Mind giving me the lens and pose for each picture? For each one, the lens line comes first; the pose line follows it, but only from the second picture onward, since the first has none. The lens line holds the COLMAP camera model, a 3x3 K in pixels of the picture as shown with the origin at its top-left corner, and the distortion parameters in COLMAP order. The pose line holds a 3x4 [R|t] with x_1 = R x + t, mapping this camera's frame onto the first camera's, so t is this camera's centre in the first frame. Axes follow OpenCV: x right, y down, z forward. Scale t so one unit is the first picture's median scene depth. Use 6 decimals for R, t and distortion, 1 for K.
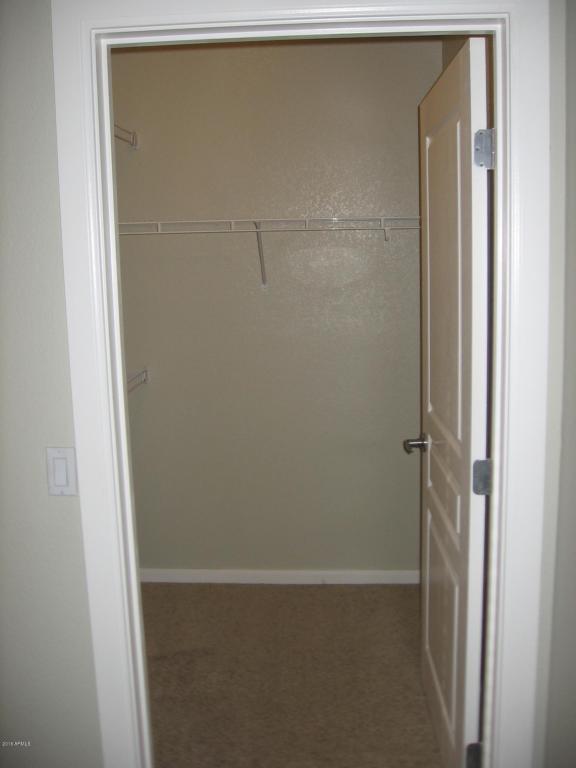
lens RADIAL K [[813.7, 0, 288.3], [0, 813.7, 386.5], [0, 0, 1]] dist [-0.112401, 0.000000]
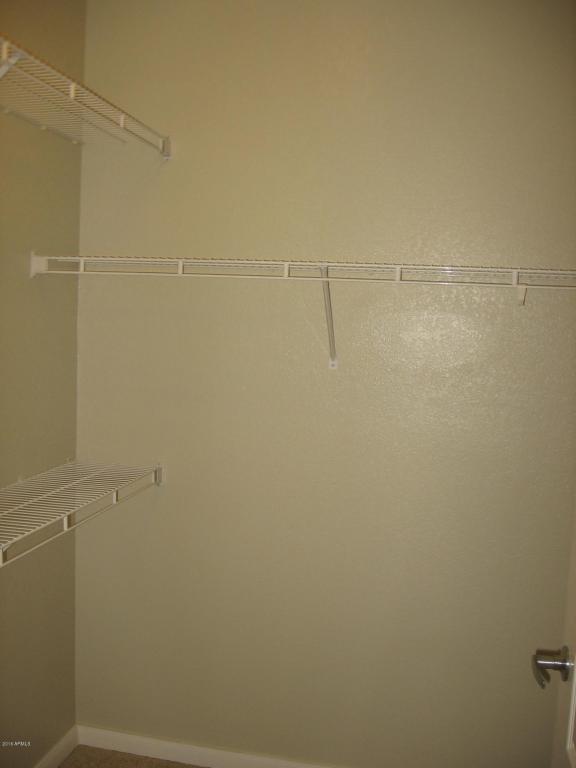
lens RADIAL K [[813.7, 0, 284.4], [0, 813.7, 380.5], [0, 0, 1]] dist [-0.112401, 0.000000]
pose [[0.987721, 0.071893, -0.138704, 0.027521], [-0.085500, 0.991821, -0.094770, -0.040345], [0.130757, 0.105465, 0.985789, 0.322078]]
